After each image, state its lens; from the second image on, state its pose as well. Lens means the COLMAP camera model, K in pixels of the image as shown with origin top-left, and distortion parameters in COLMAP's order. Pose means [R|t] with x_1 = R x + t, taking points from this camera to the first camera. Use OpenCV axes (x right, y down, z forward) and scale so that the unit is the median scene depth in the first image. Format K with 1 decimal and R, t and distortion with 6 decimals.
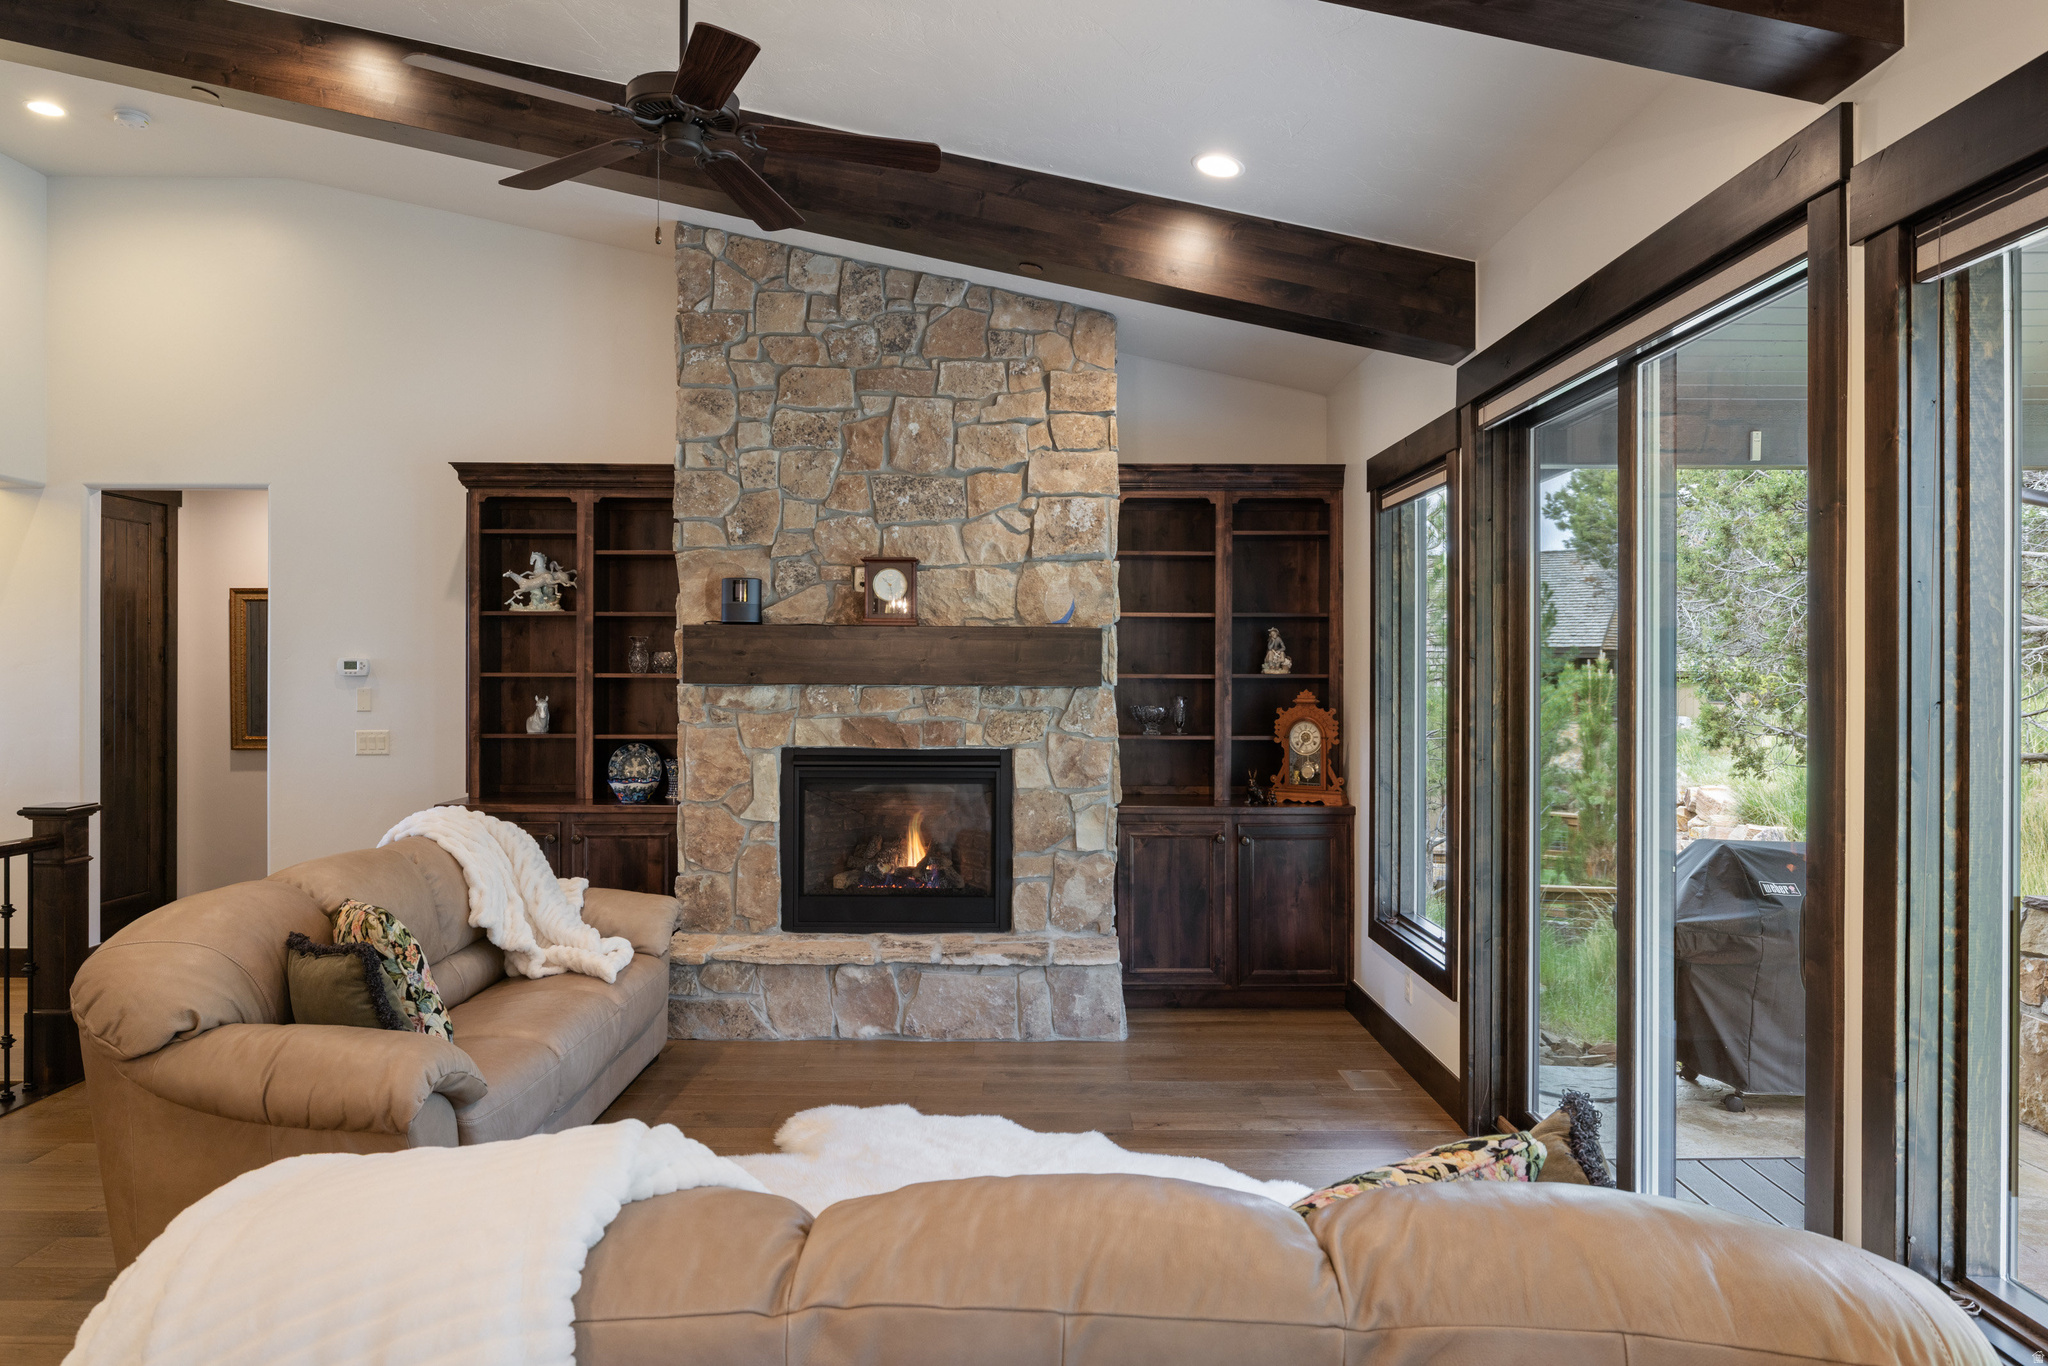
lens RADIAL K [[1257.5, 0, 1015.0], [0, 1257.5, 673.5], [0, 0, 1]] dist [-0.003364, 0.000534]
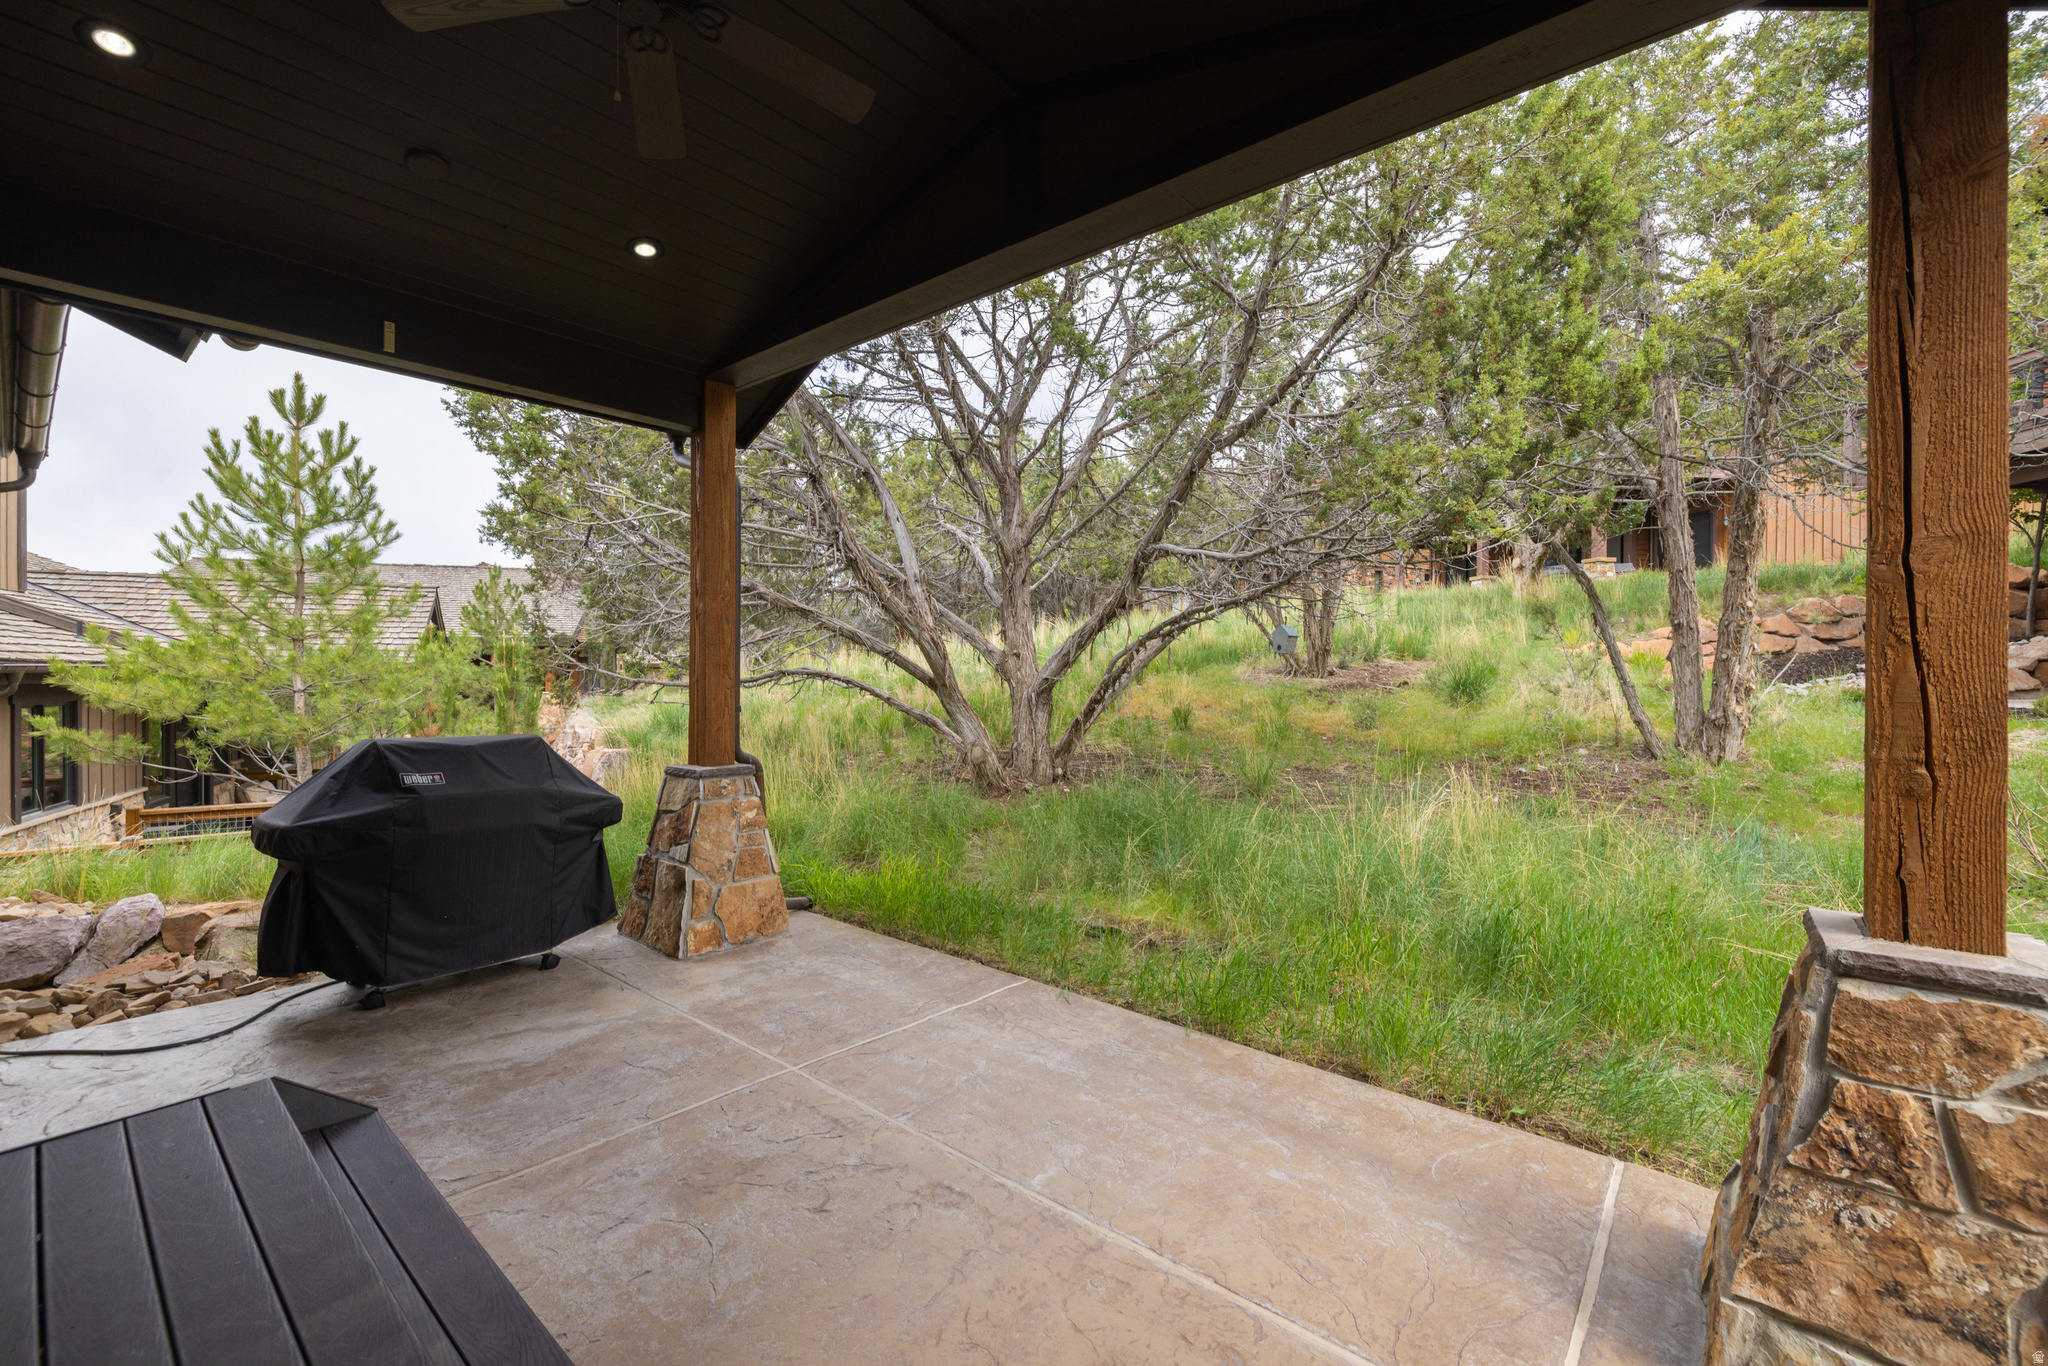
lens RADIAL K [[844.5, 0, 1013.4], [0, 844.5, 671.1], [0, 0, 1]] dist [-0.002666, -0.000150]
pose [[0.650256, -0.002480, 0.759711, 0.404309], [0.004074, 0.999992, -0.000222, 0.086413], [-0.759704, 0.003240, 0.650260, 0.188127]]
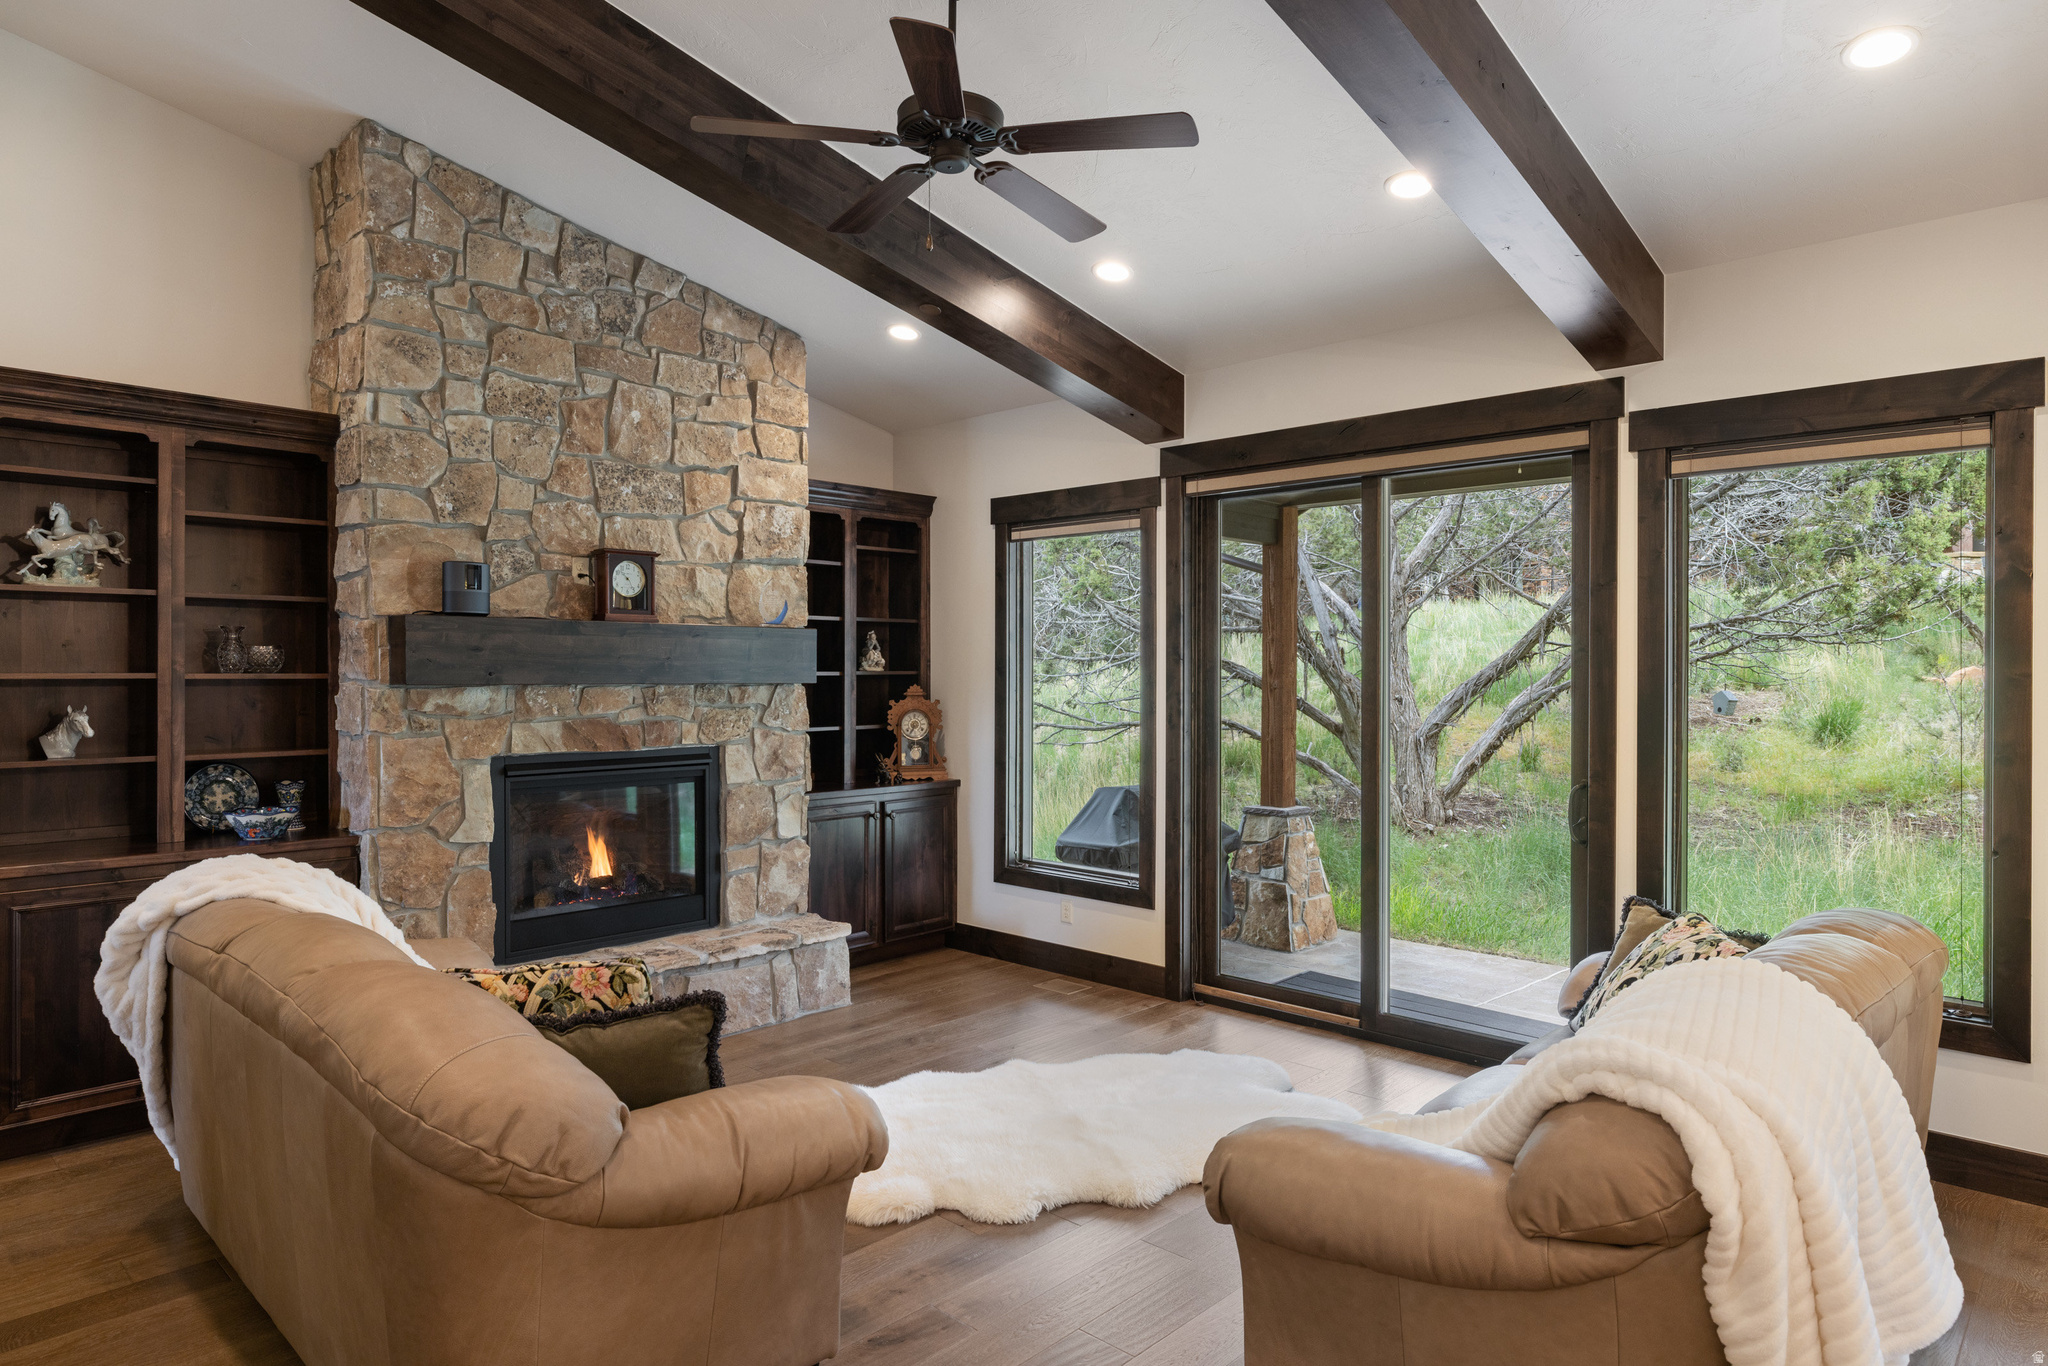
lens RADIAL K [[1201.1, 0, 997.2], [0, 1201.1, 674.0], [0, 0, 1]] dist [-0.007398, 0.000505]
pose [[0.693935, -0.005259, 0.720019, -0.547030], [0.002366, 0.999985, 0.005024, -0.002462], [-0.720034, -0.001783, 0.693937, 0.165867]]
